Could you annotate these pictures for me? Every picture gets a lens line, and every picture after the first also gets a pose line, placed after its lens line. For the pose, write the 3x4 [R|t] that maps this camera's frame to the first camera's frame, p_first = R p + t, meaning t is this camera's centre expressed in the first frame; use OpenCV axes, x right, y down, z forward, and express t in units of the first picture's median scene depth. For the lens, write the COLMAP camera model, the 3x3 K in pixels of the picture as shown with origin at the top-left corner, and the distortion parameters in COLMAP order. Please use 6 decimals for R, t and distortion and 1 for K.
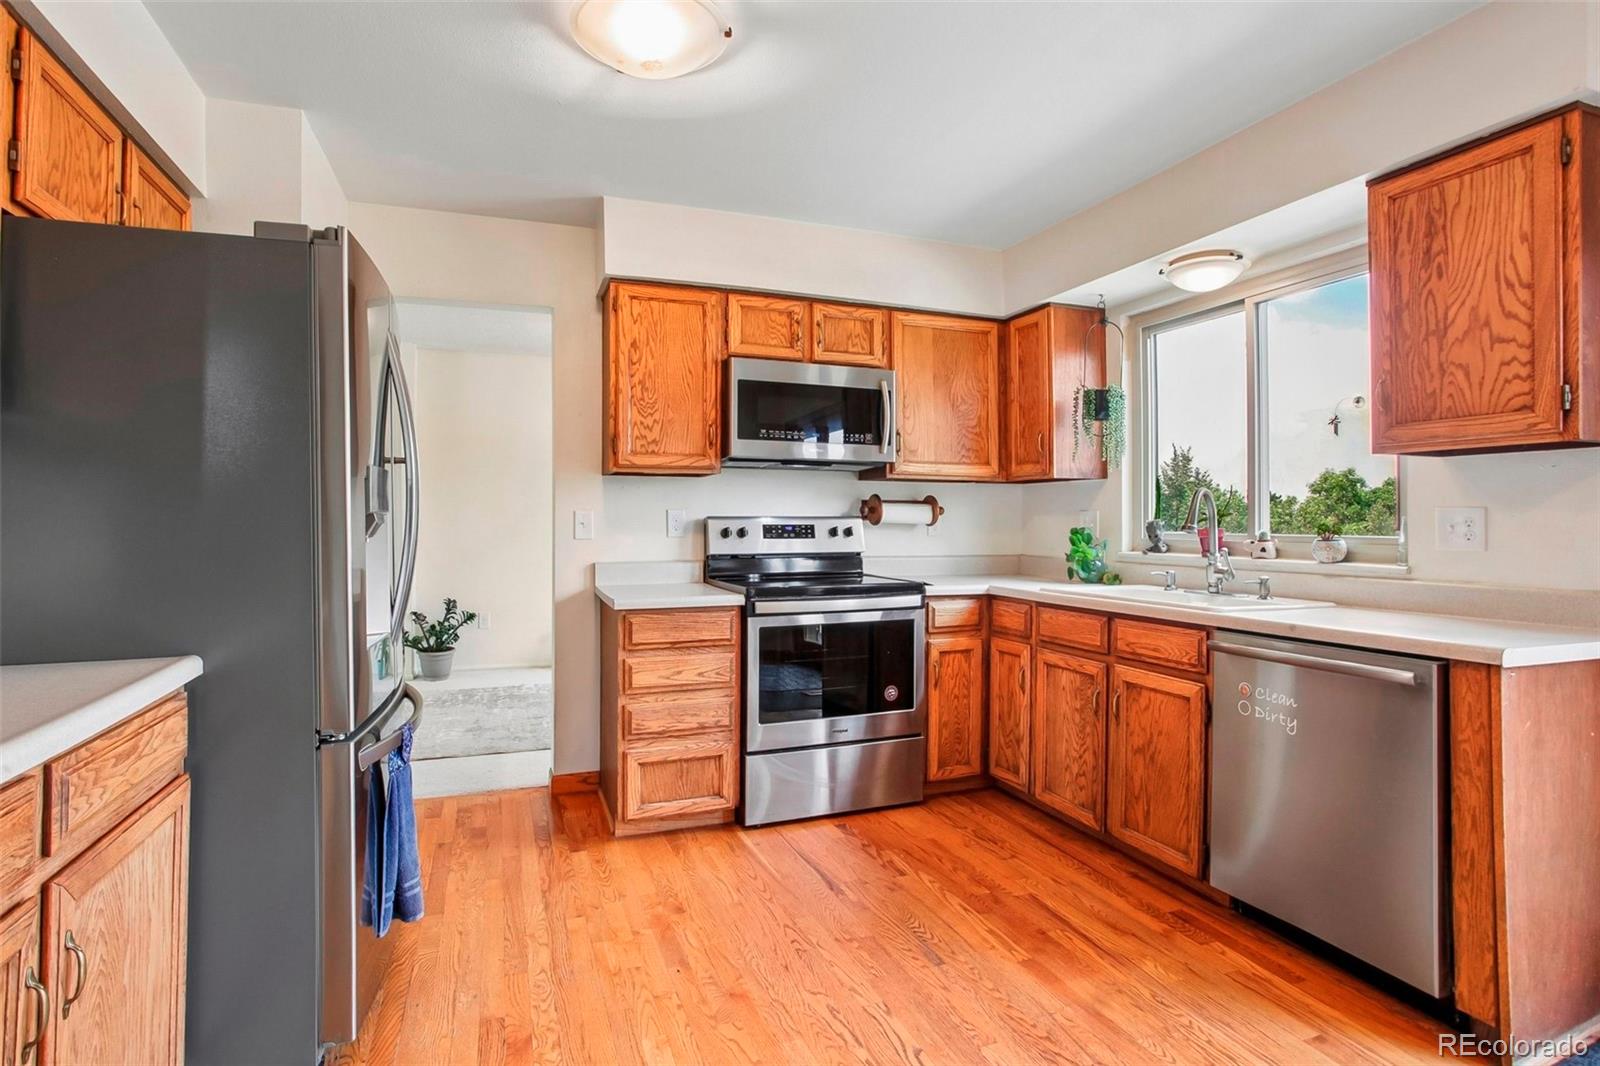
lens RADIAL K [[790.8, 0, 791.3], [0, 790.8, 521.2], [0, 0, 1]] dist [-0.058295, 0.019191]
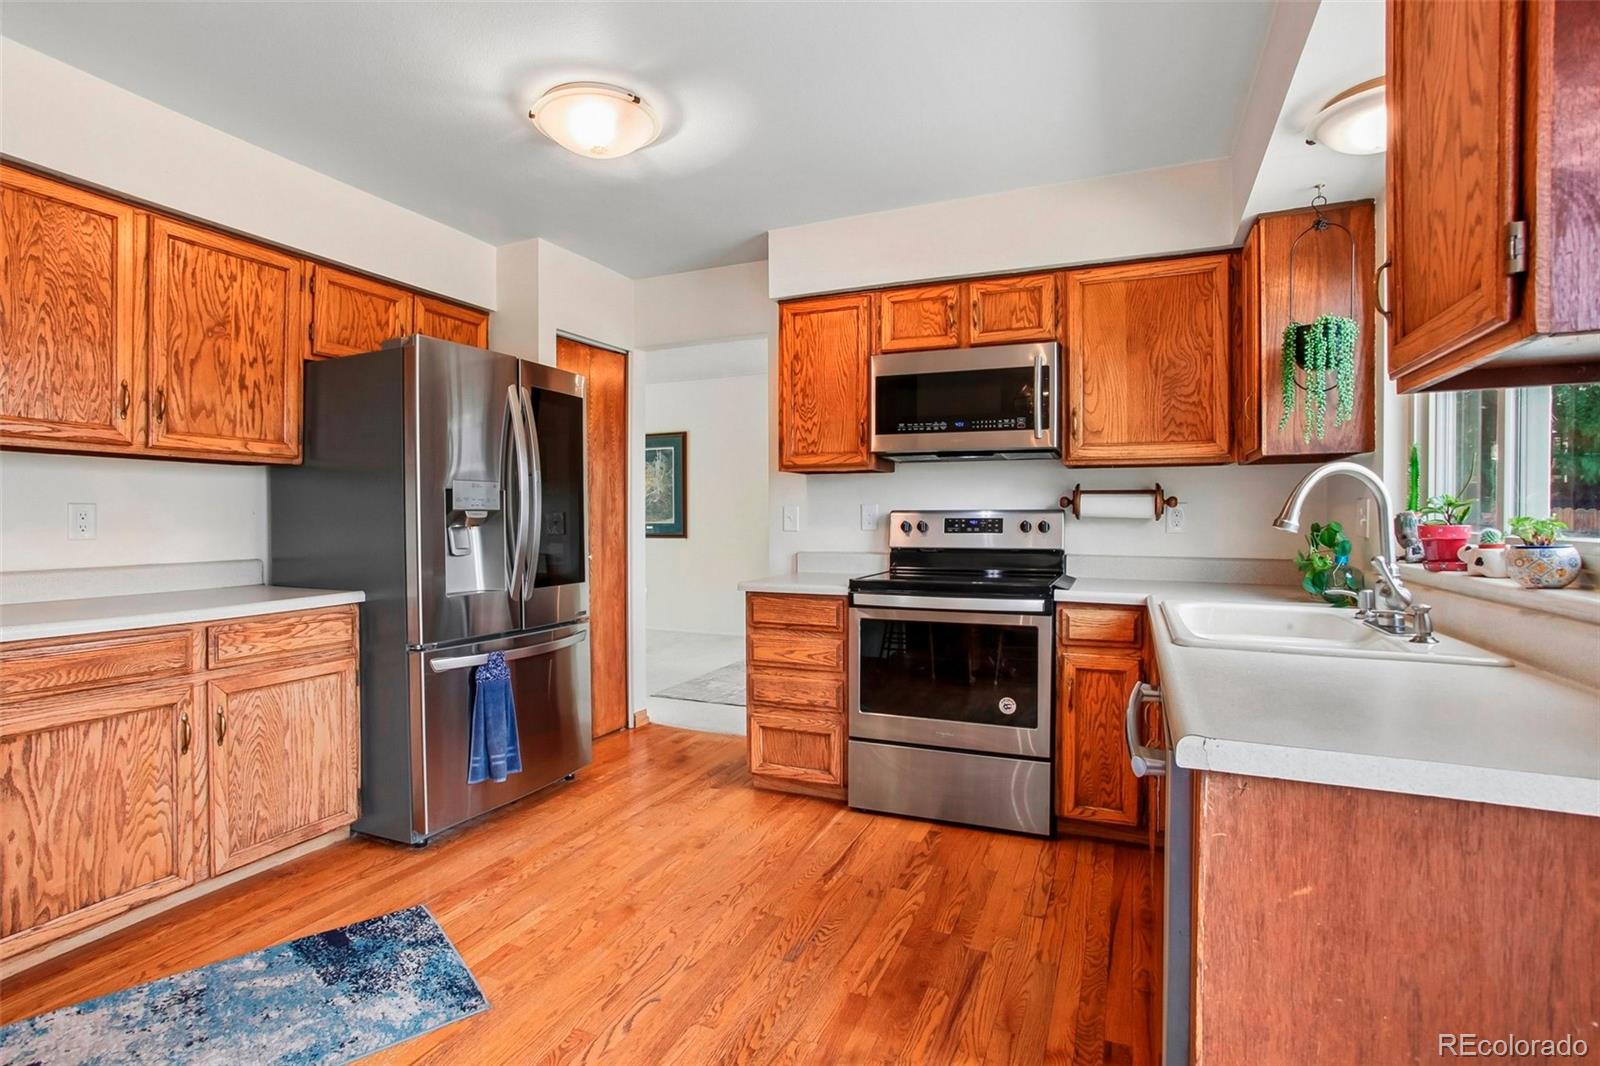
lens RADIAL K [[790.8, 0, 814.8], [0, 790.8, 532.4], [0, 0, 1]] dist [-0.058295, 0.019191]
pose [[0.718639, 0.013369, -0.695255, 0.628630], [0.001575, 0.999781, 0.020853, 0.001204], [0.695382, -0.016081, 0.718460, 0.220369]]
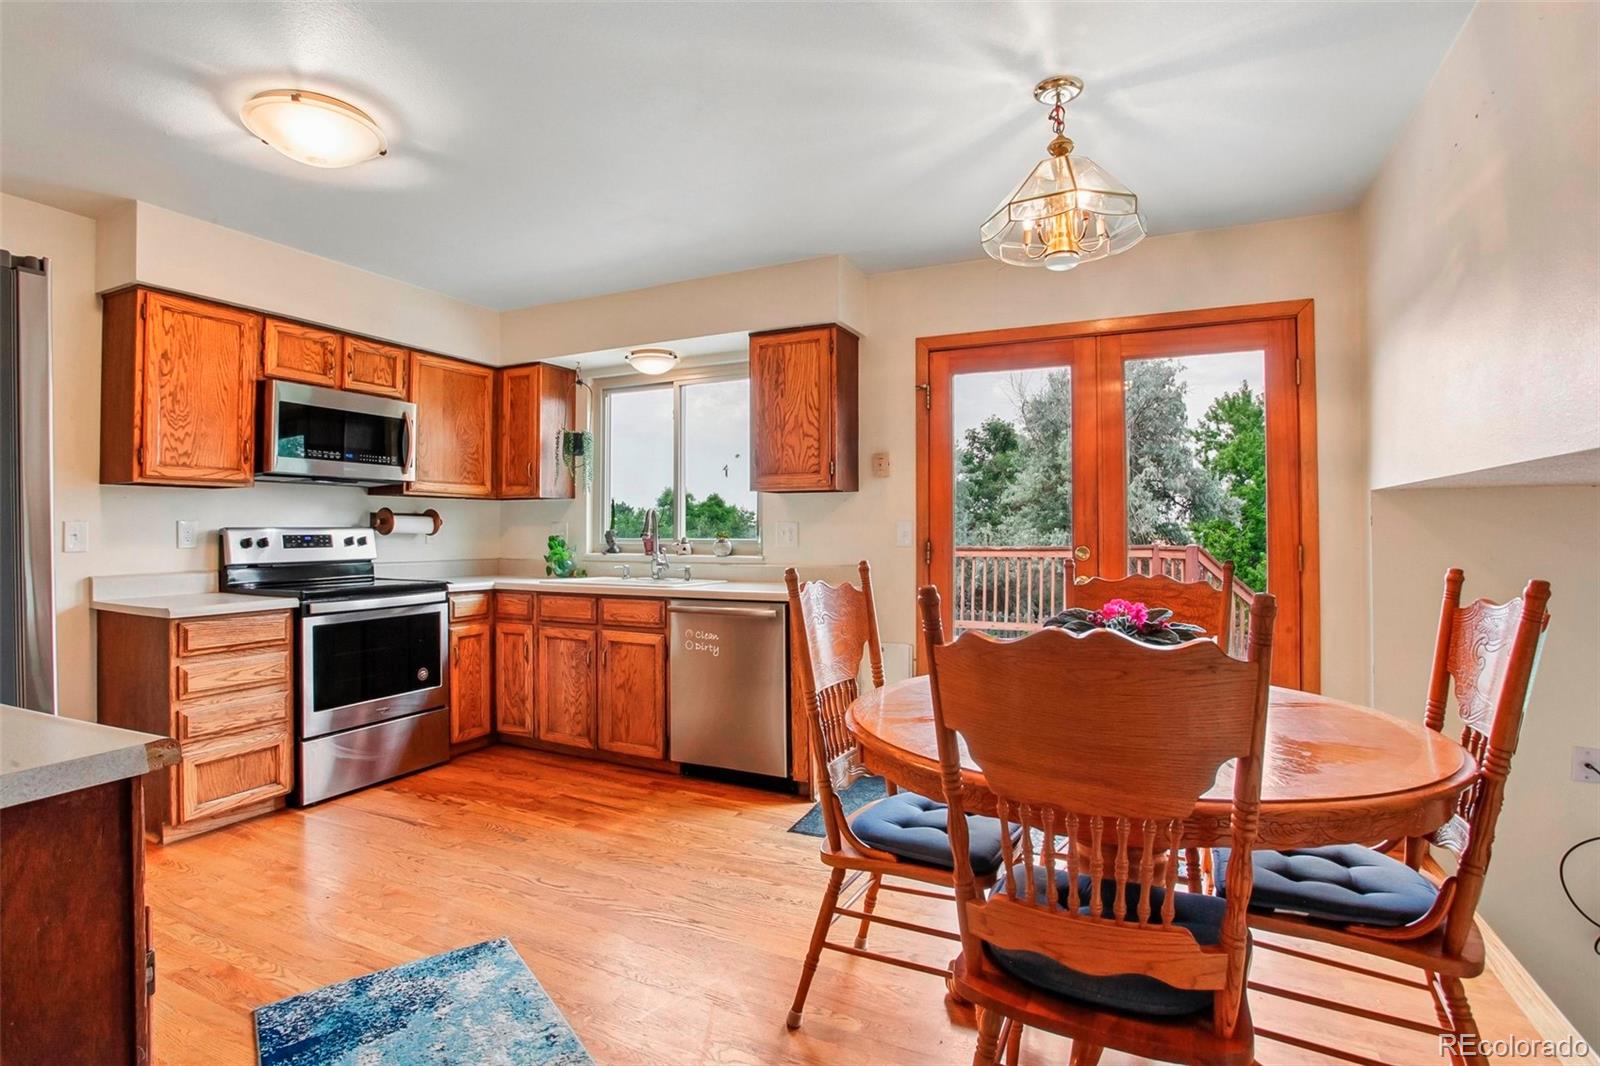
lens RADIAL K [[790.8, 0, 798.4], [0, 790.8, 521.2], [0, 0, 1]] dist [-0.058295, 0.019191]
pose [[0.716426, 0.005454, 0.697642, -0.315047], [0.000921, 0.999961, -0.008763, -0.004750], [-0.697663, 0.006920, 0.716393, -0.271624]]
